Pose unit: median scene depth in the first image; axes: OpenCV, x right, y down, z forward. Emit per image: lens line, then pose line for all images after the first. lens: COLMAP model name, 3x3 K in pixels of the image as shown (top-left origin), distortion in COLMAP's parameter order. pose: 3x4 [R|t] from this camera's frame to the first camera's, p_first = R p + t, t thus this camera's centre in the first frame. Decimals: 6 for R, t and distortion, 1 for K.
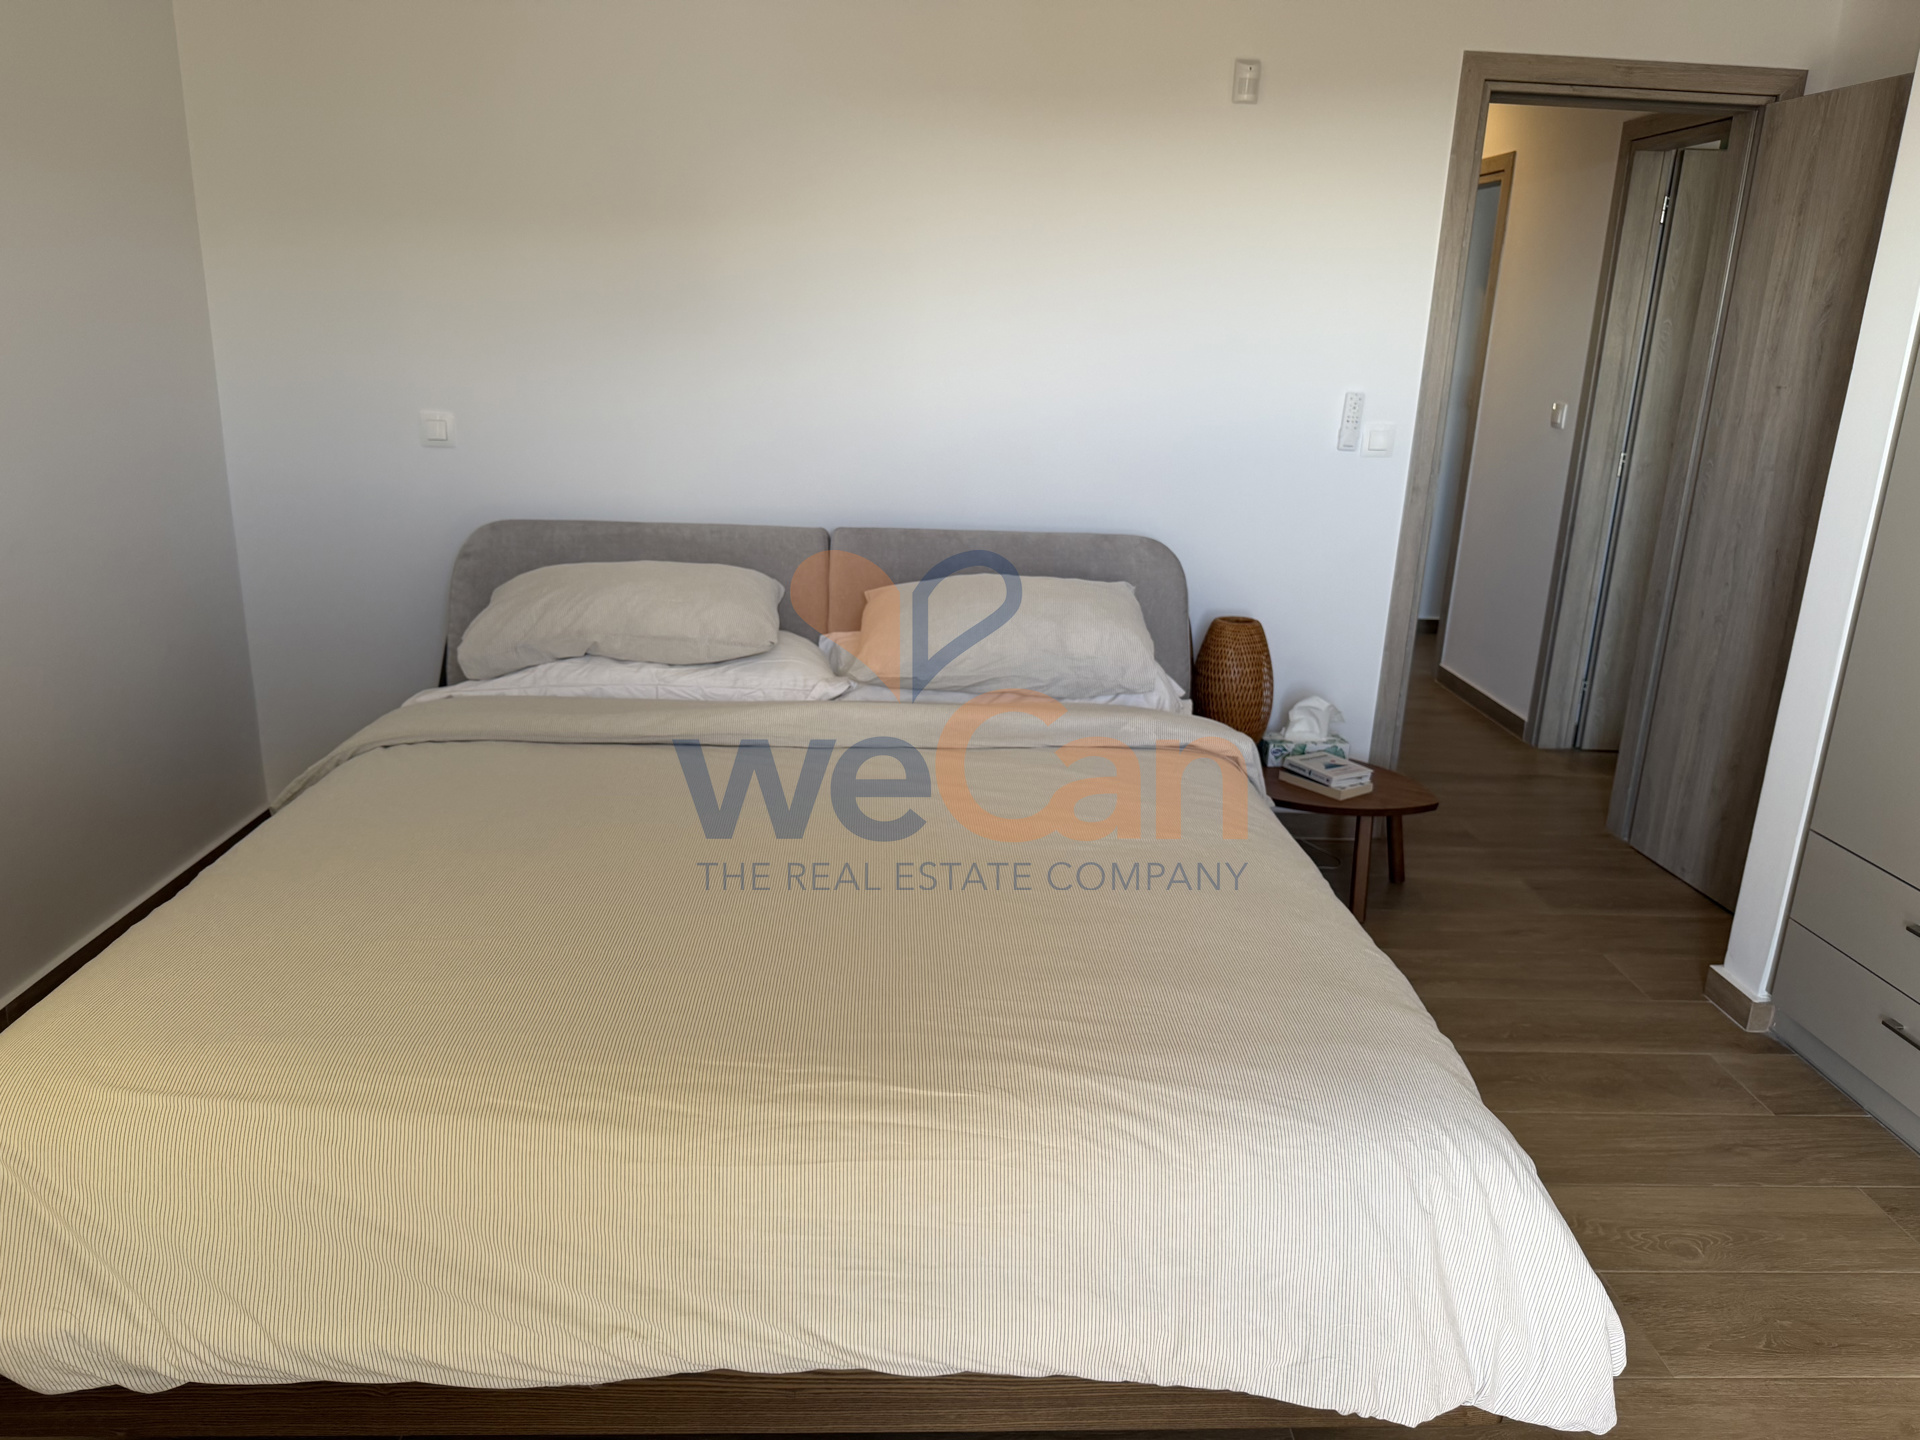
lens RADIAL K [[1361.3, 0, 990.6], [0, 1361.3, 715.2], [0, 0, 1]] dist [0.070534, -0.093977]
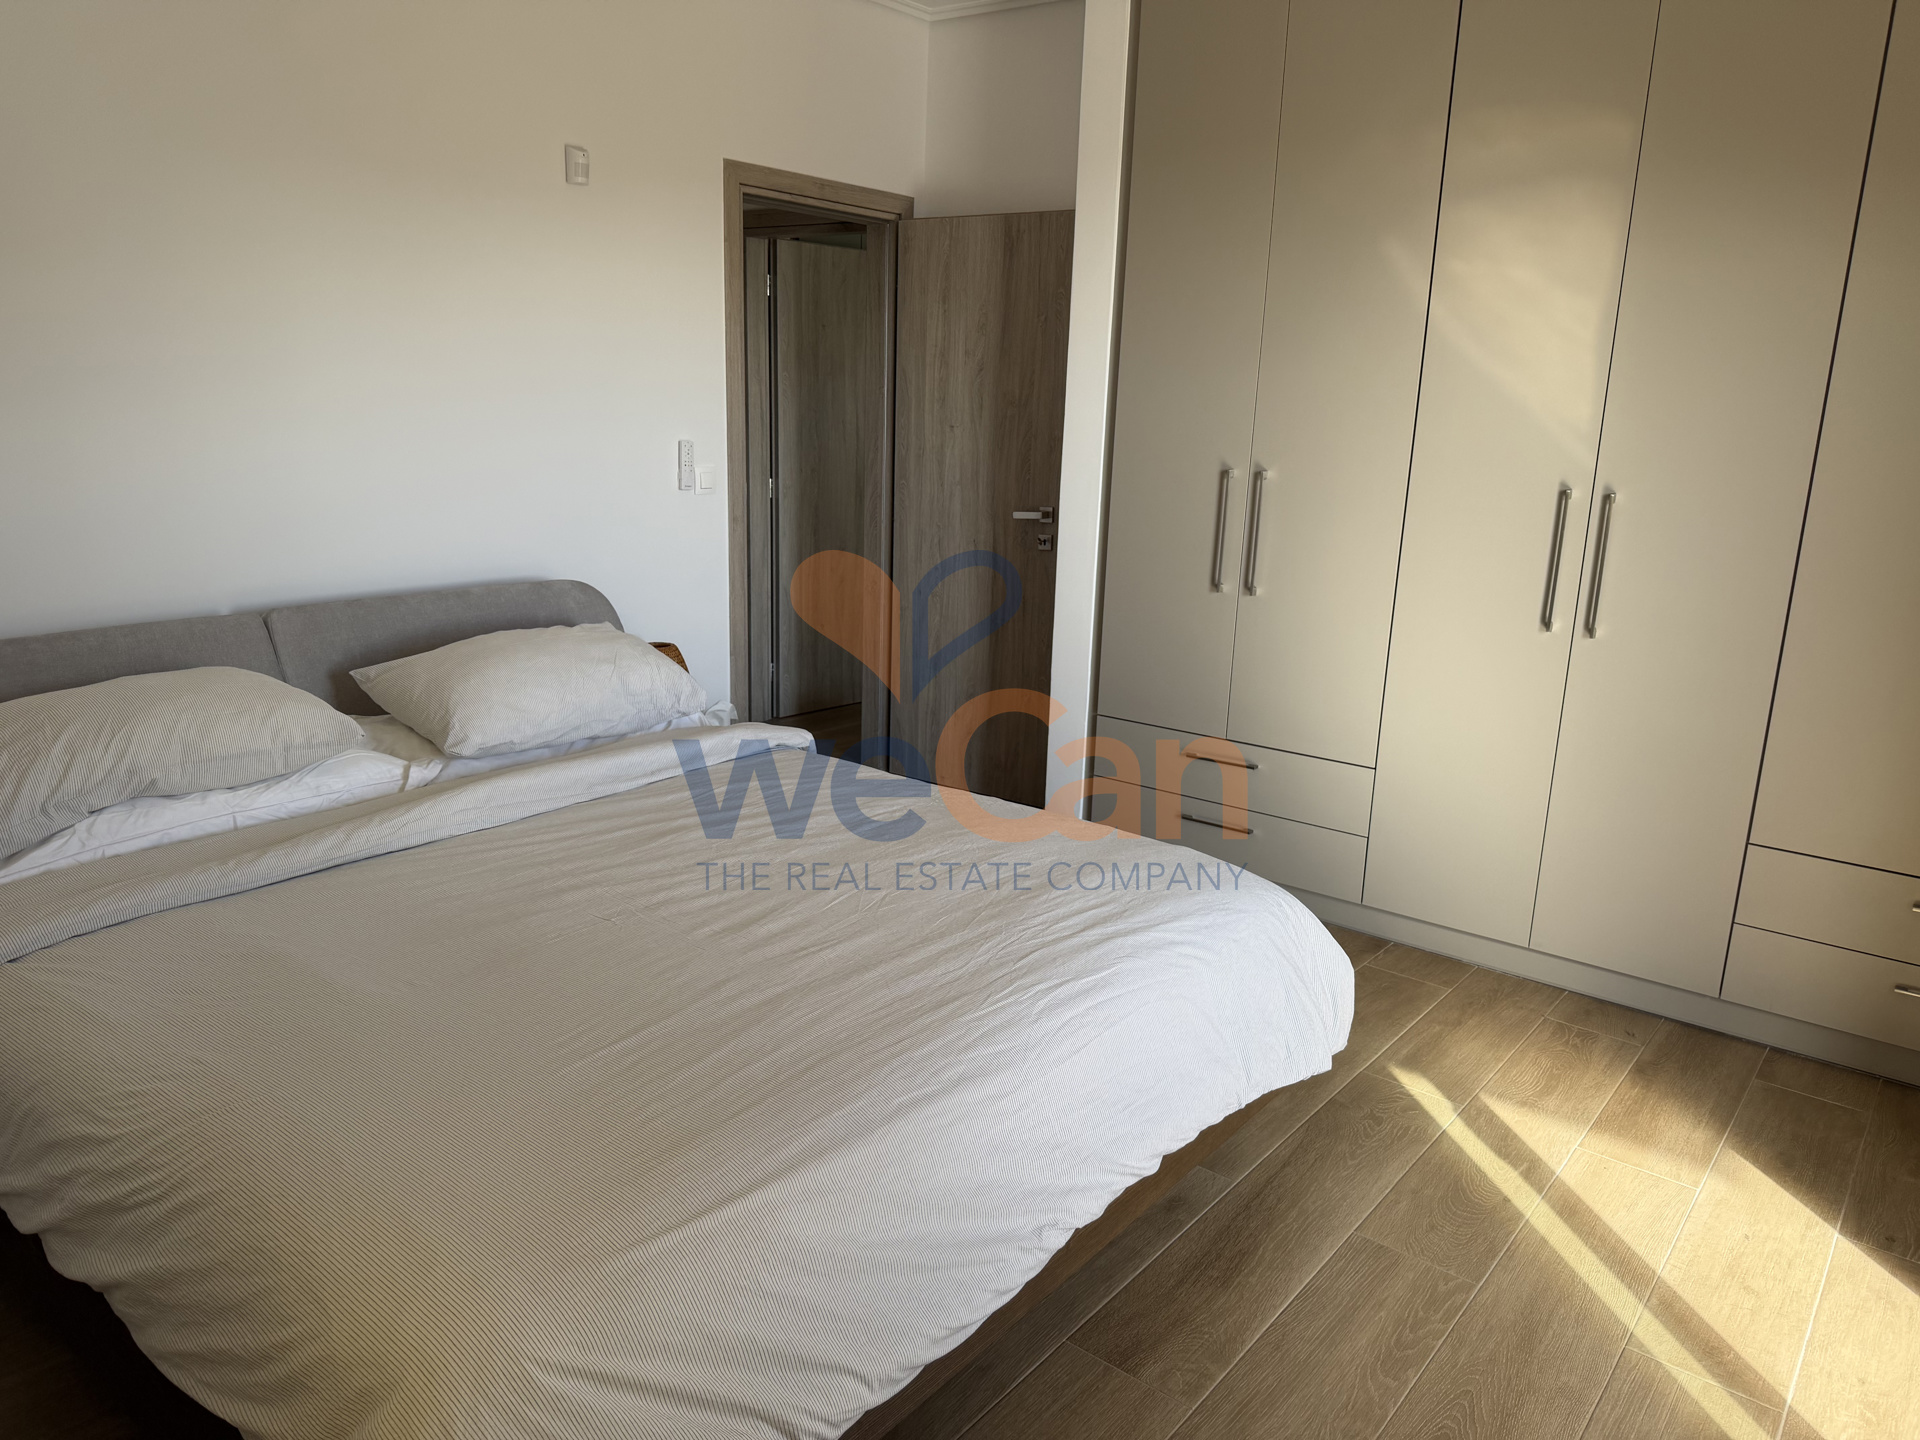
lens RADIAL K [[1344.5, 0, 956.4], [0, 1344.5, 731.7], [0, 0, 1]] dist [0.070768, -0.103885]
pose [[0.663333, -0.197970, 0.721663, -0.489149], [0.201312, 0.976029, 0.082708, -0.045742], [-0.720738, 0.090416, 0.687286, 0.073878]]
